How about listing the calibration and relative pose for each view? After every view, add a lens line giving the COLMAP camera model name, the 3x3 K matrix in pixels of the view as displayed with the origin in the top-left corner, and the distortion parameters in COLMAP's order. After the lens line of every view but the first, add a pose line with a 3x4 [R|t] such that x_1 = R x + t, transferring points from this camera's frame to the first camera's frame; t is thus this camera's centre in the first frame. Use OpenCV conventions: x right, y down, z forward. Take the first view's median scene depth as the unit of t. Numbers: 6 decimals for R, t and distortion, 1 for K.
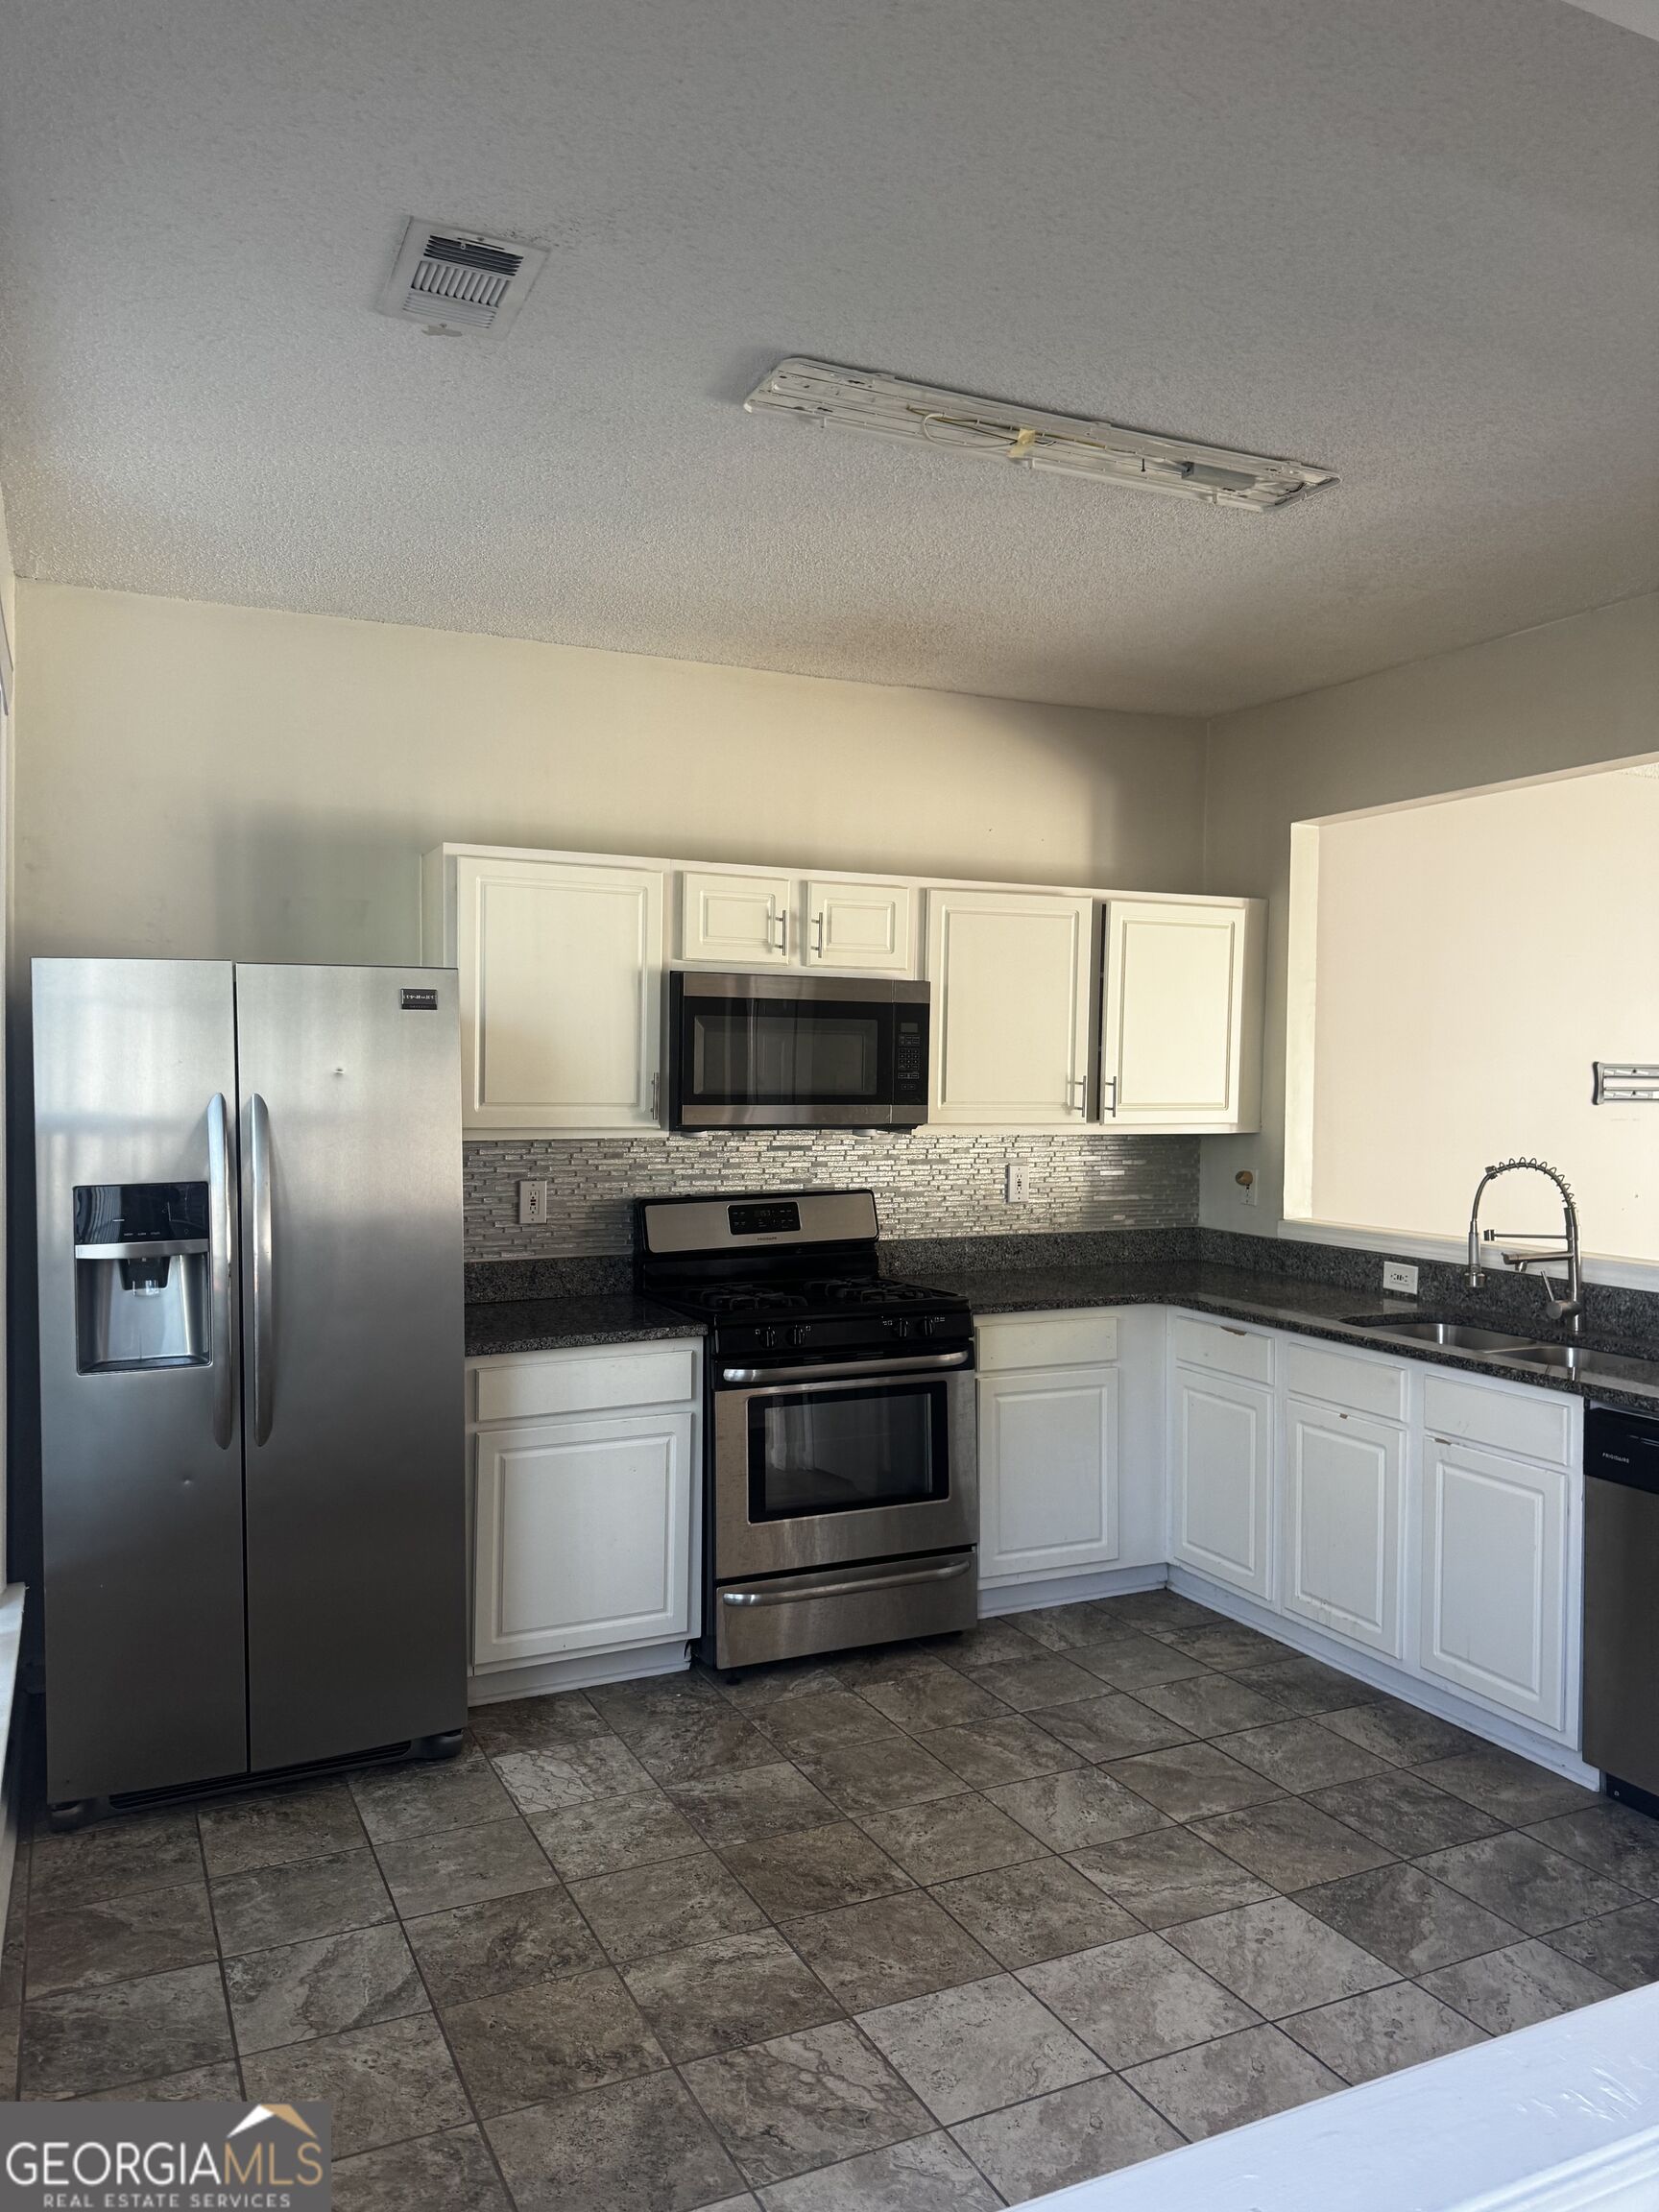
lens RADIAL K [[1577.3, 0, 829.5], [0, 1577.3, 1106.0], [0, 0, 1]] dist [0.145660, -0.148512]
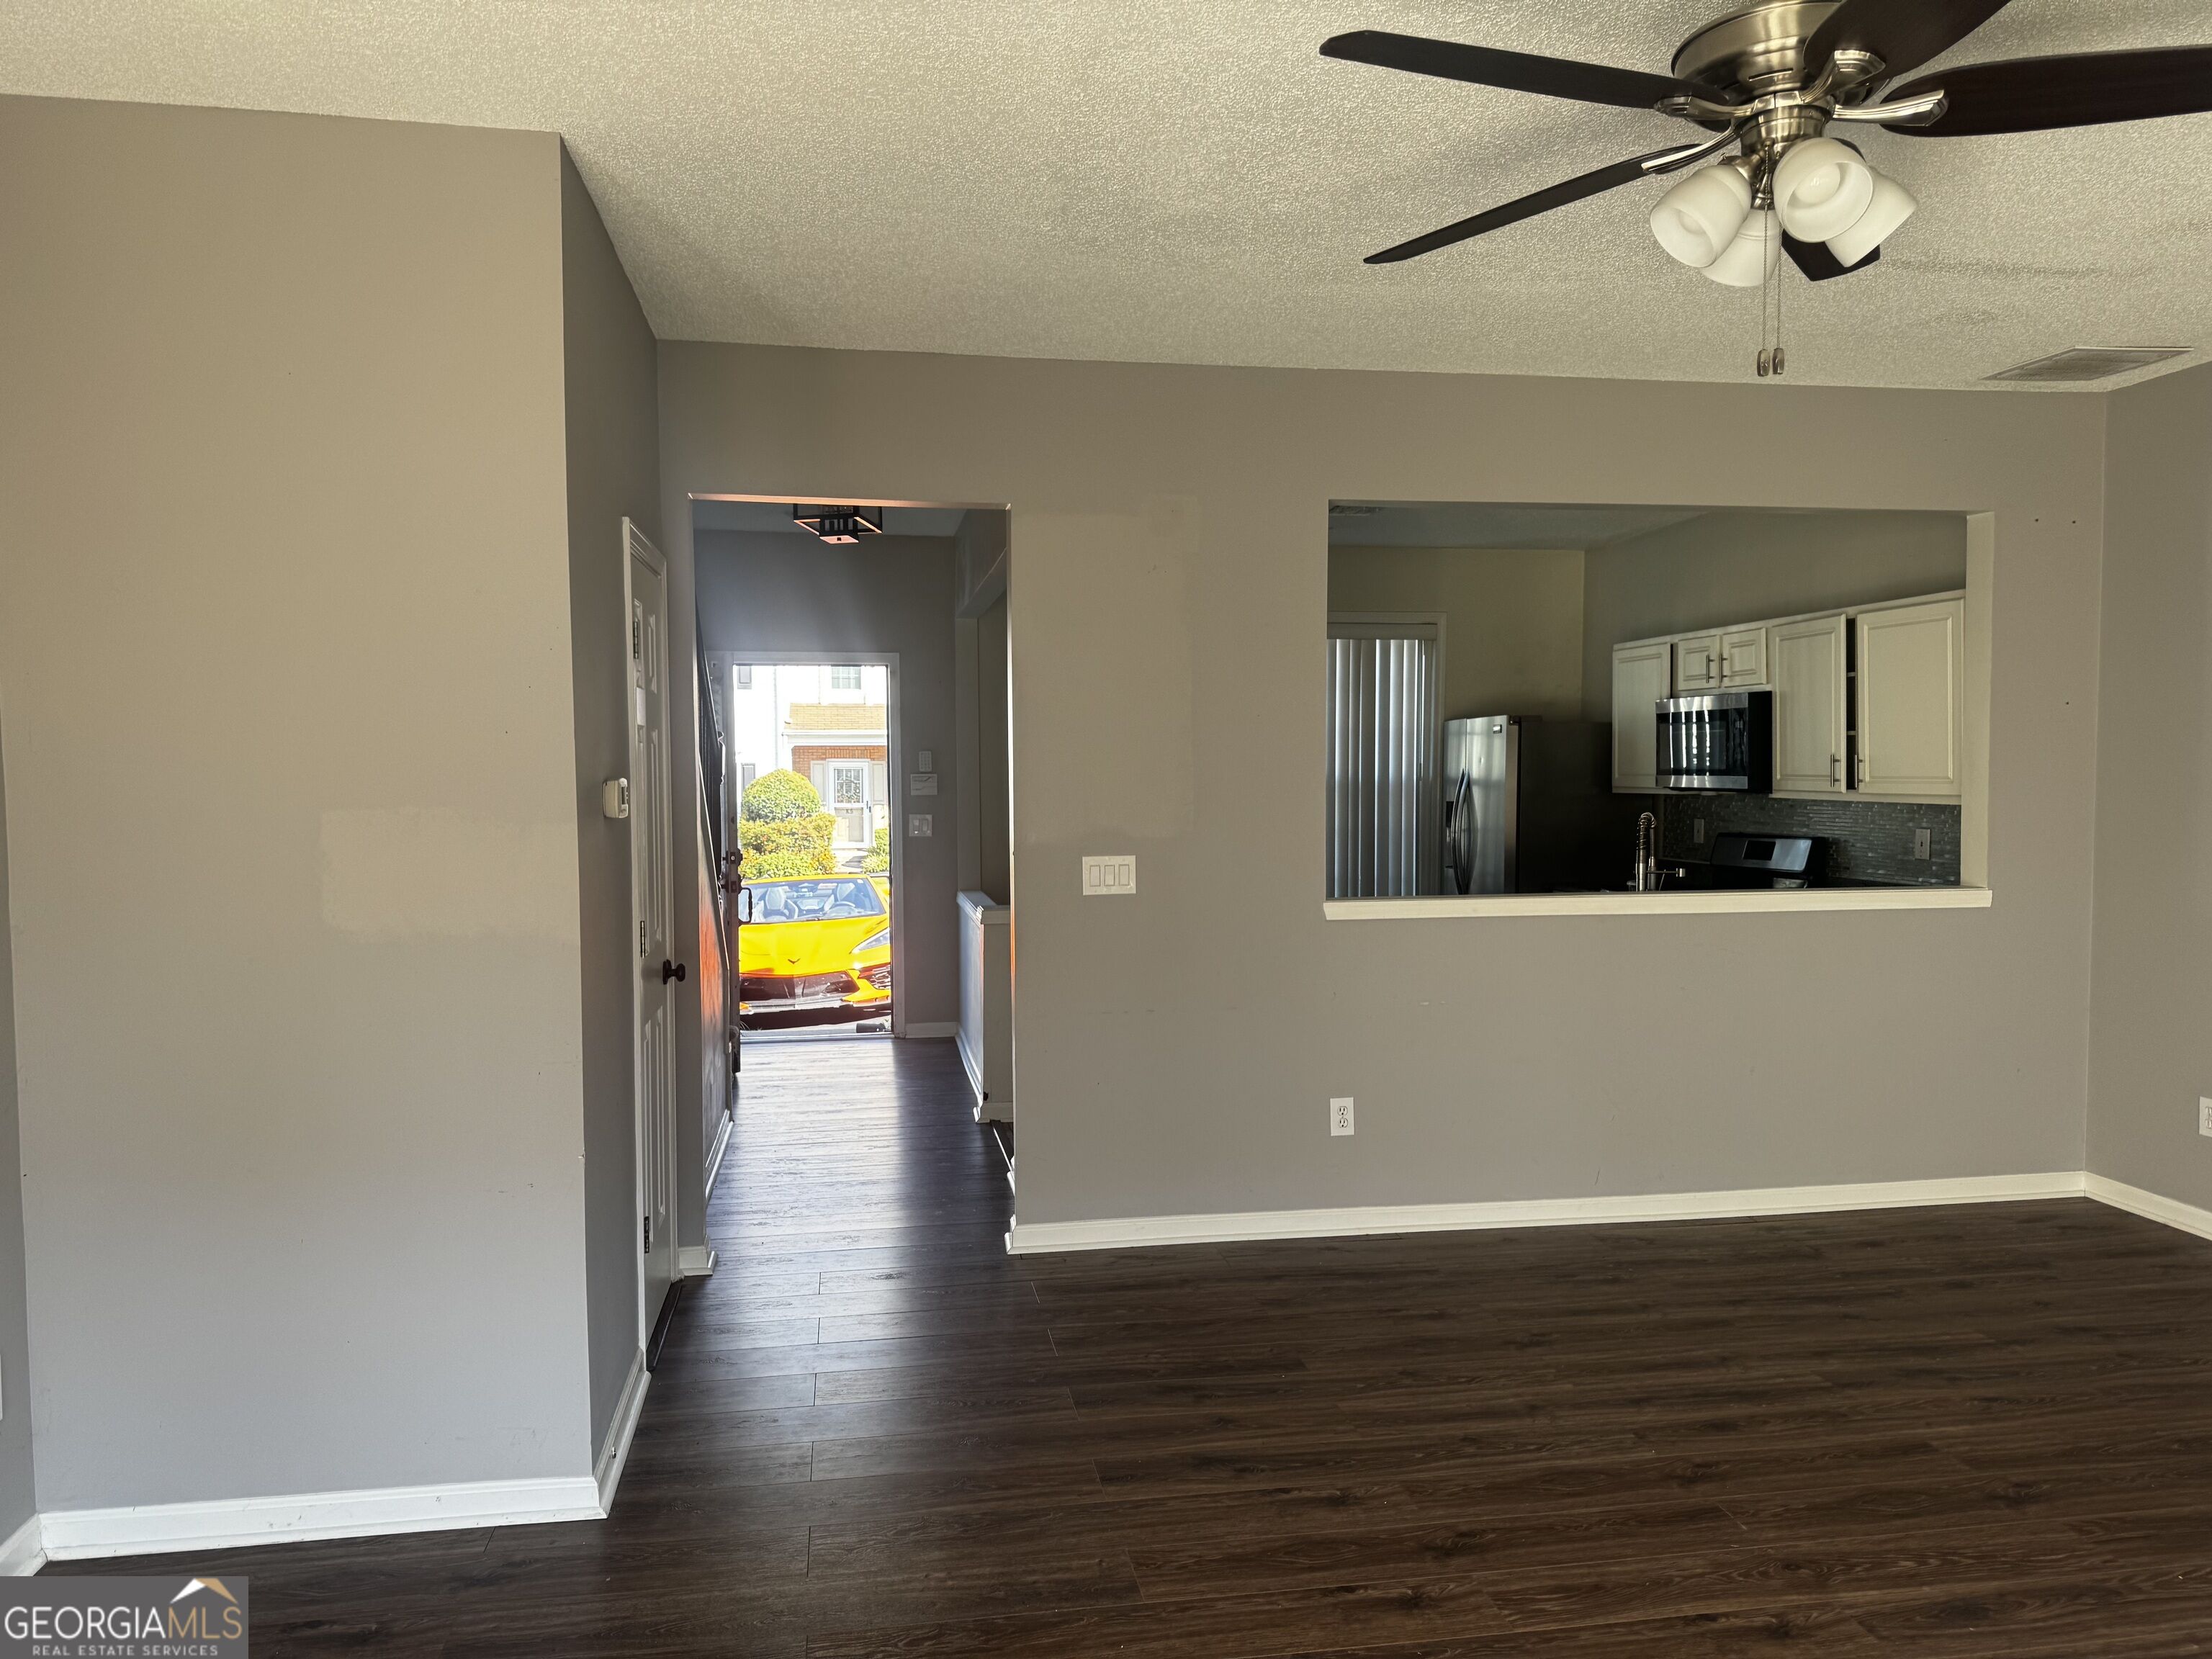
lens RADIAL K [[1577.3, 0, 1106.0], [0, 1577.3, 829.5], [0, 0, 1]] dist [0.145660, -0.148512]
pose [[-0.278026, 0.030261, -0.960097, 1.585717], [-0.015995, 0.999219, 0.036126, 0.003592], [0.960440, 0.025401, -0.277325, 0.789691]]
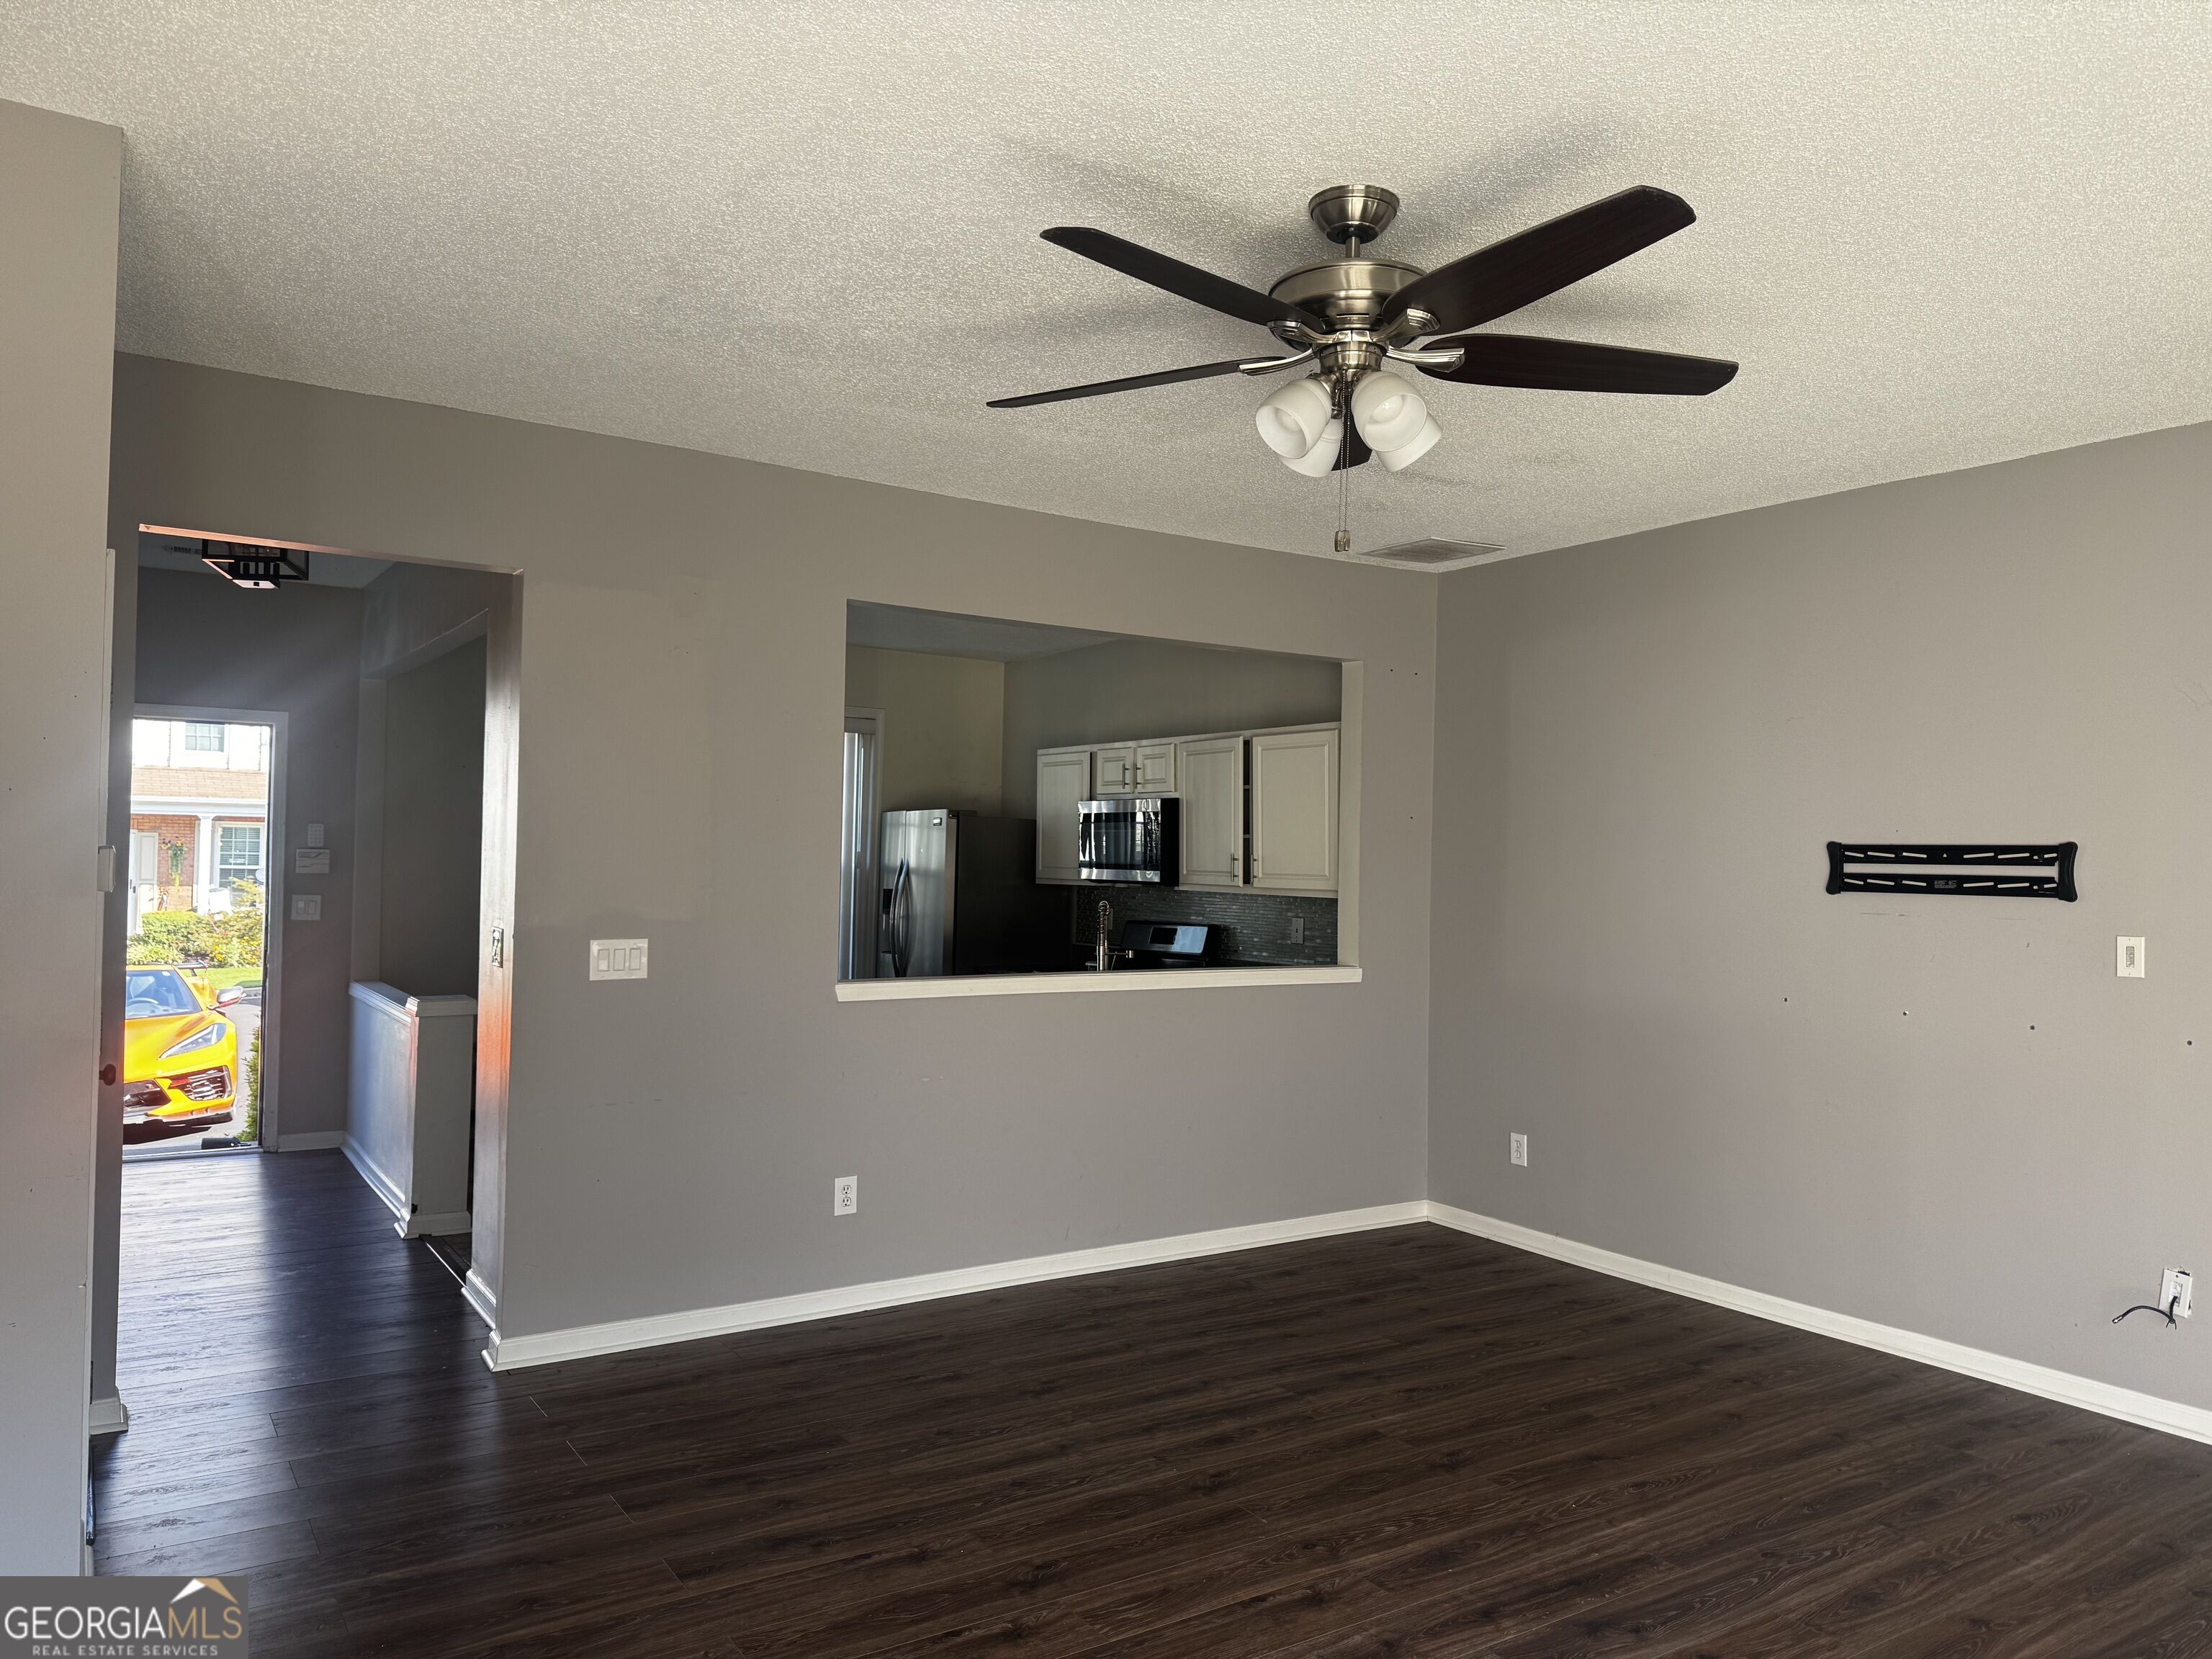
lens RADIAL K [[1577.3, 0, 1106.0], [0, 1577.3, 829.5], [0, 0, 1]] dist [0.145660, -0.148512]
pose [[0.124184, -0.026238, -0.991912, 1.636819], [-0.038106, 0.998787, -0.031191, 0.008398], [0.991527, 0.041672, 0.123034, 0.685907]]
